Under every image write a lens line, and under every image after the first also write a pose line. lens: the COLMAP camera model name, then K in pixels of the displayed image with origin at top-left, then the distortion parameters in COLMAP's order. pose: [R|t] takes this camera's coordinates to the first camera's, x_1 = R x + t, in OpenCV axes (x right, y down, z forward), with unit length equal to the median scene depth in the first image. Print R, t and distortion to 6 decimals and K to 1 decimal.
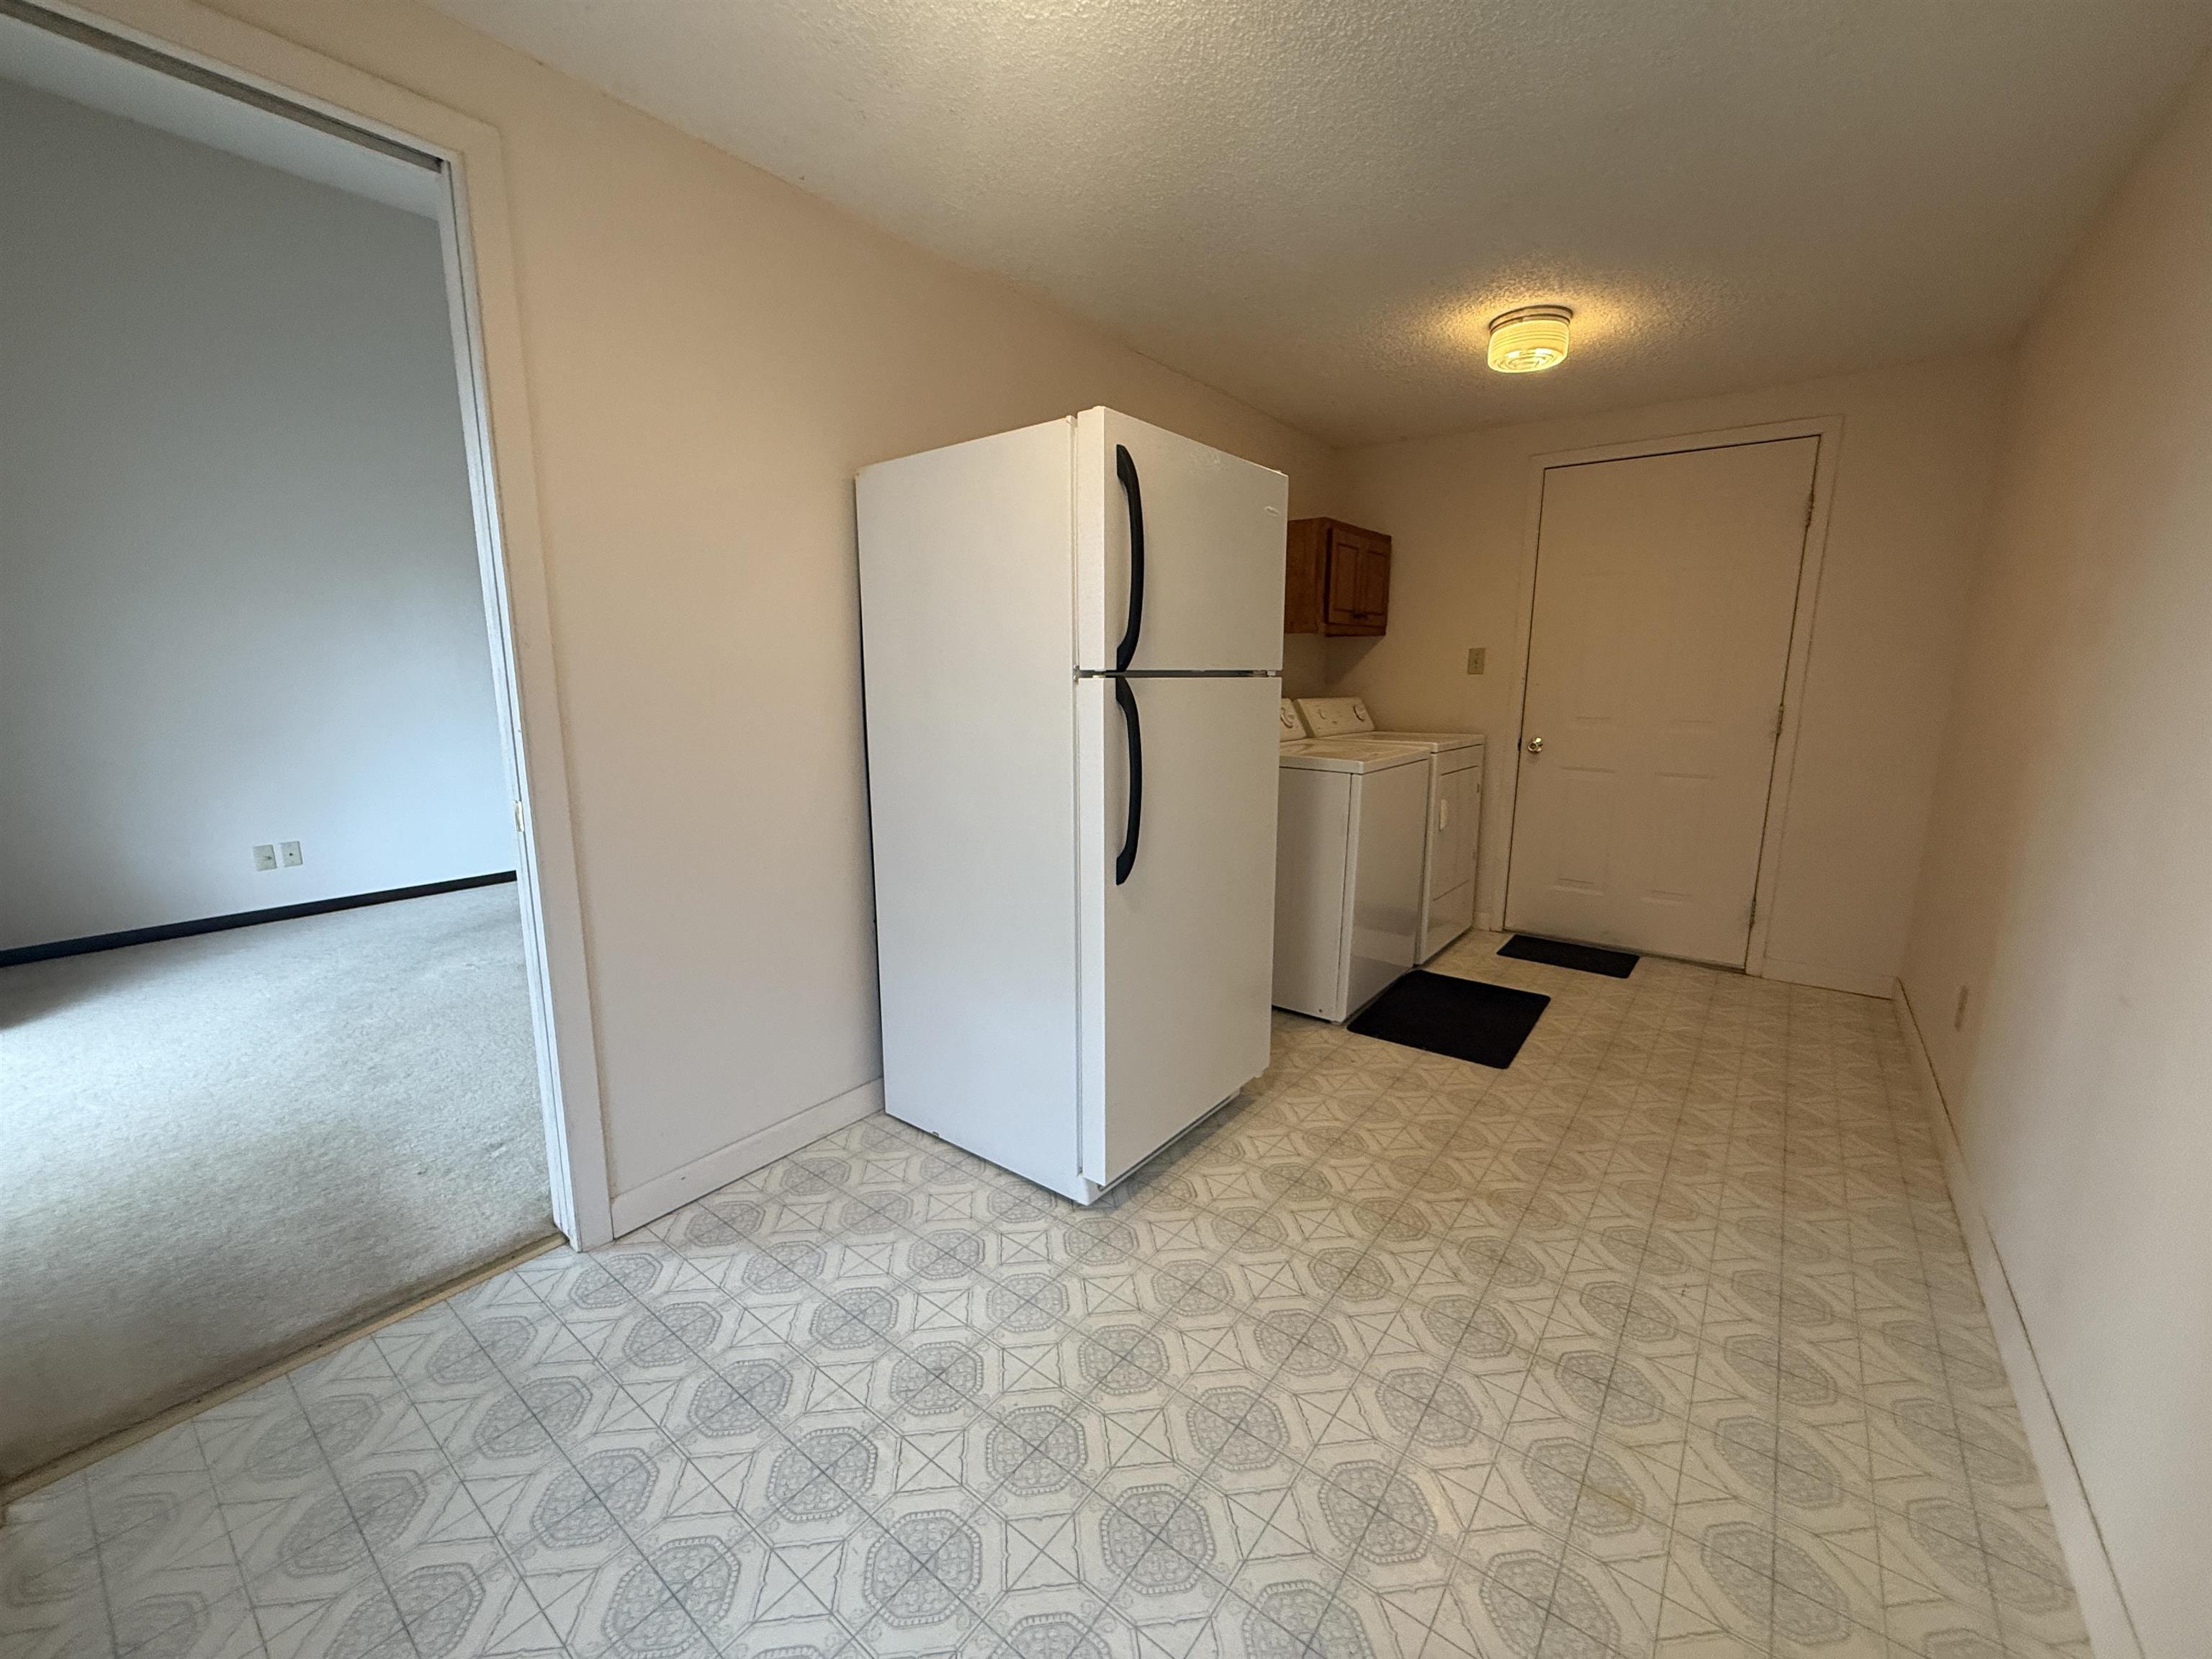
lens RADIAL K [[886.9, 0, 1097.9], [0, 886.9, 829.0], [0, 0, 1]] dist [0.001061, 0.000794]
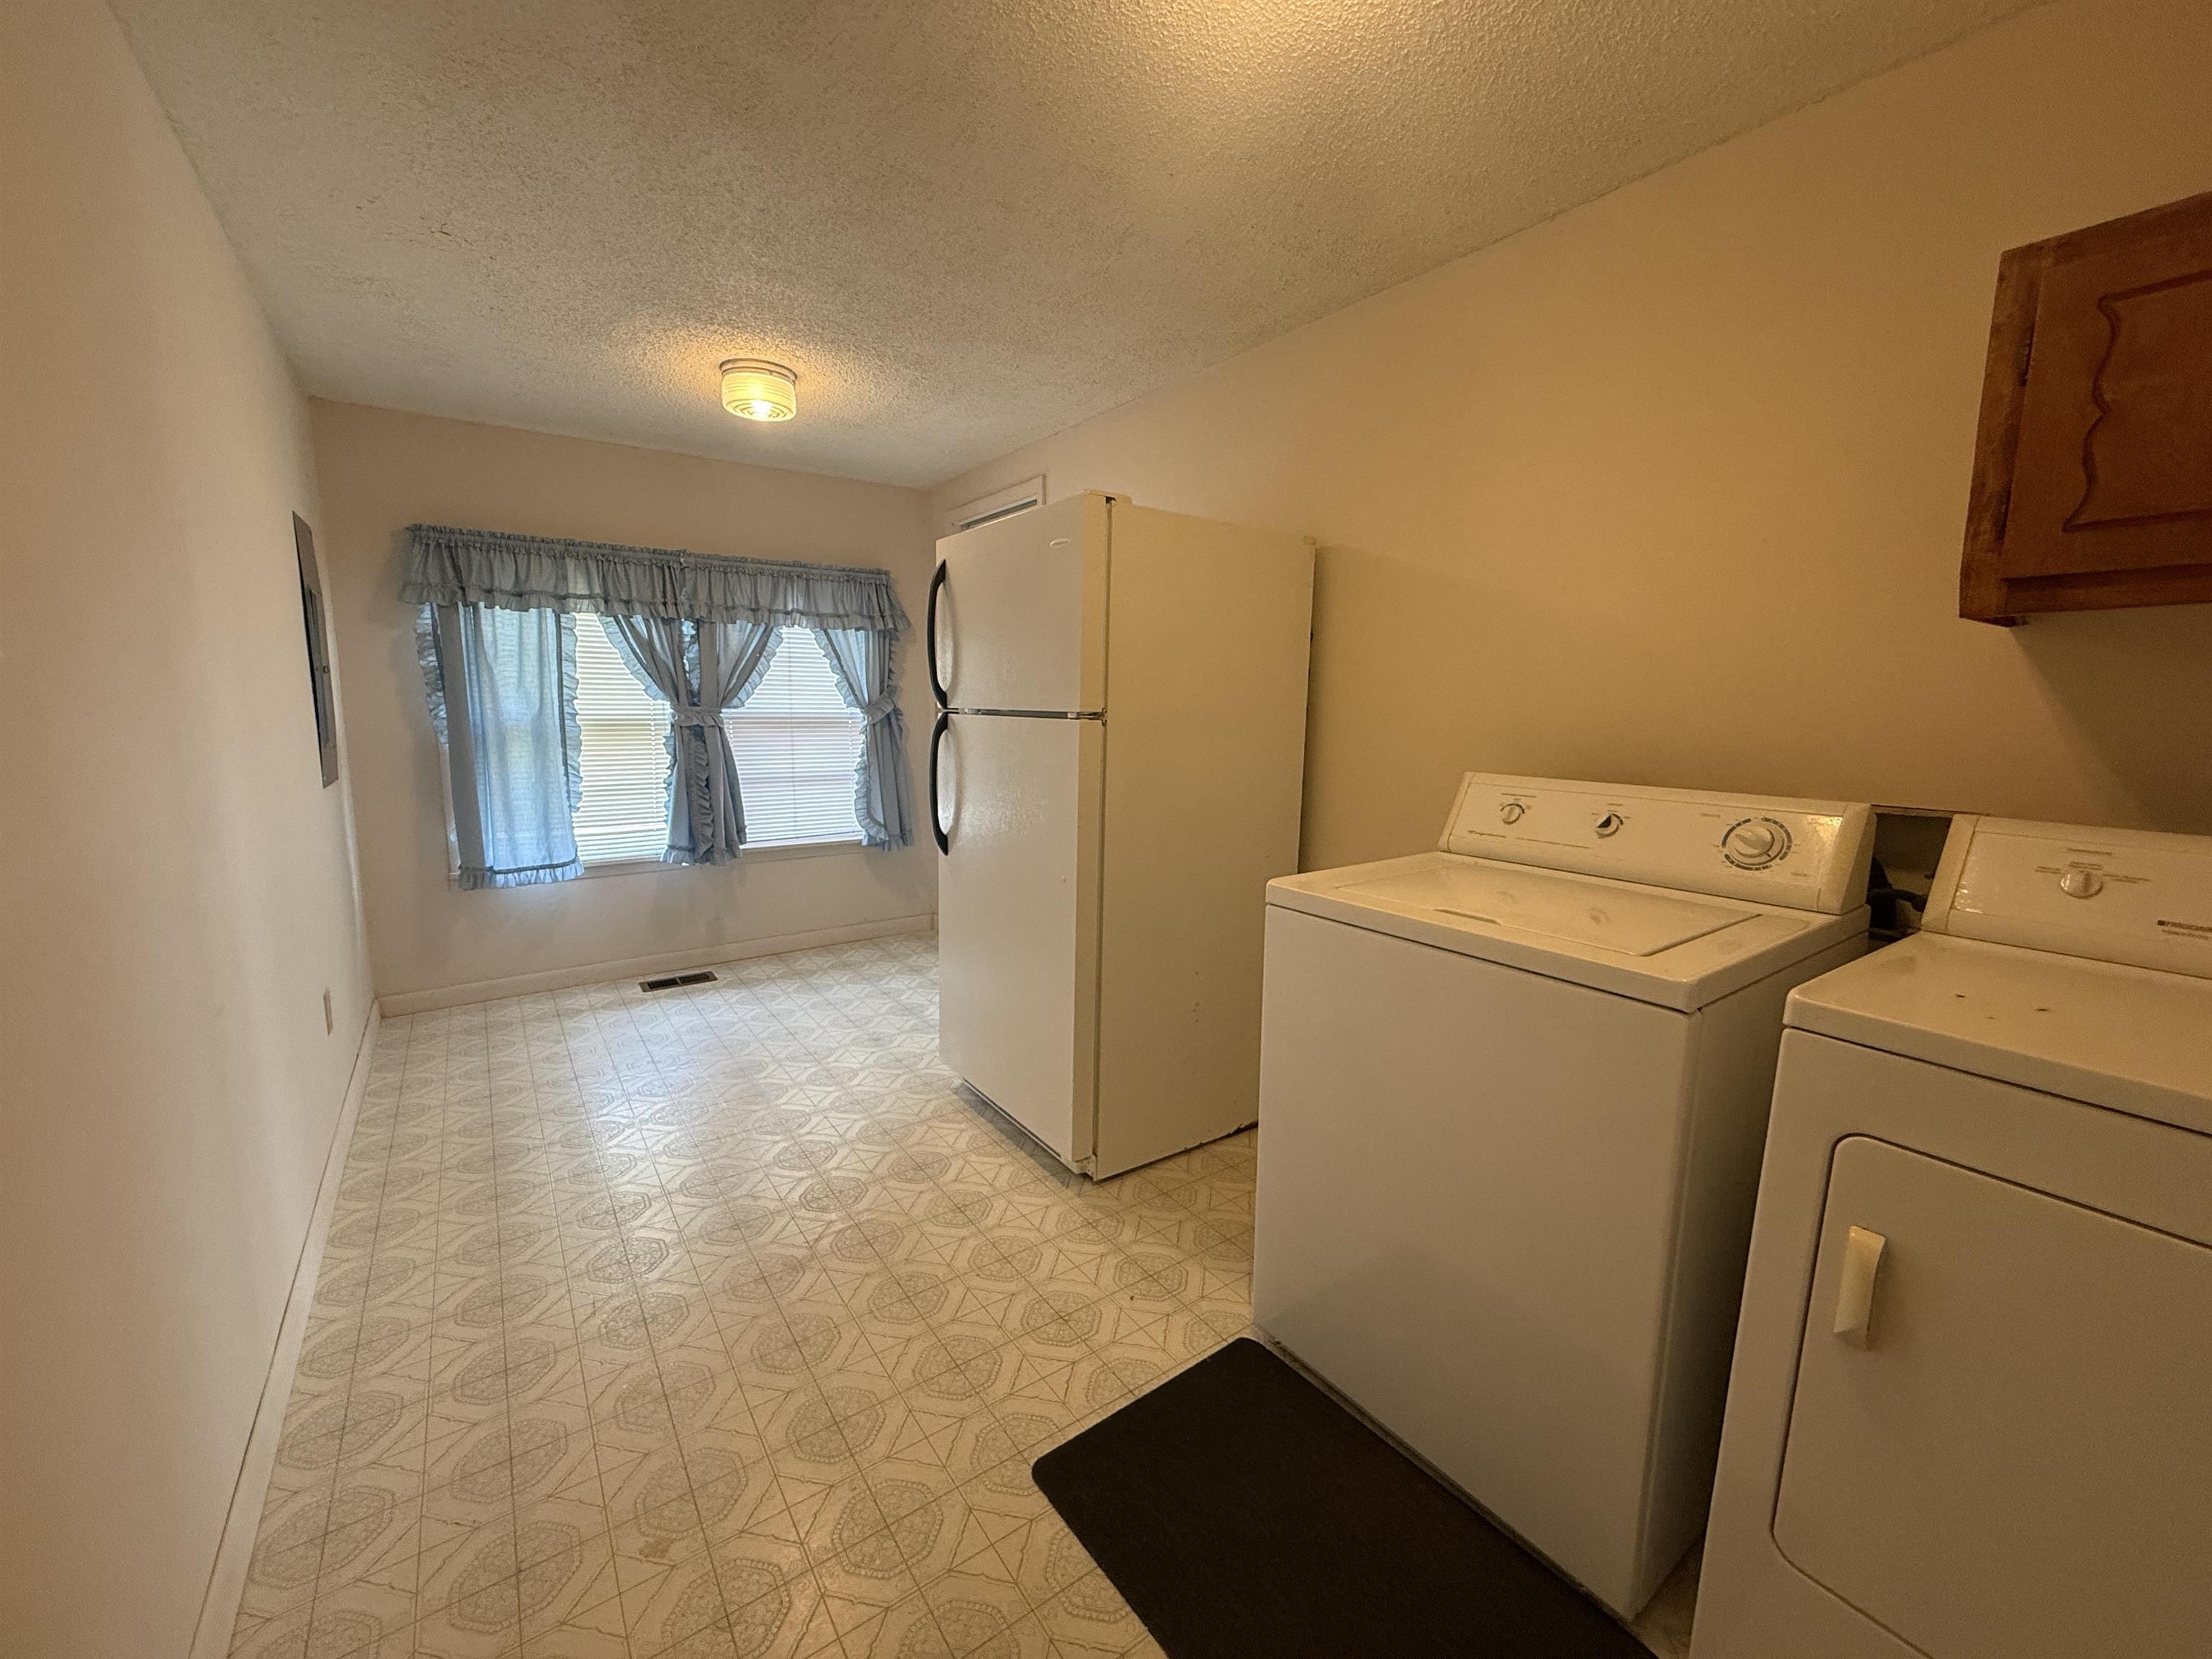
lens RADIAL K [[886.9, 0, 1100.9], [0, 886.9, 829.9], [0, 0, 1]] dist [0.001061, 0.000794]
pose [[-0.291818, 0.135473, -0.946831, 1.123909], [-0.176336, 0.965330, 0.192467, -0.257805], [0.940078, 0.223126, -0.257812, 1.370433]]
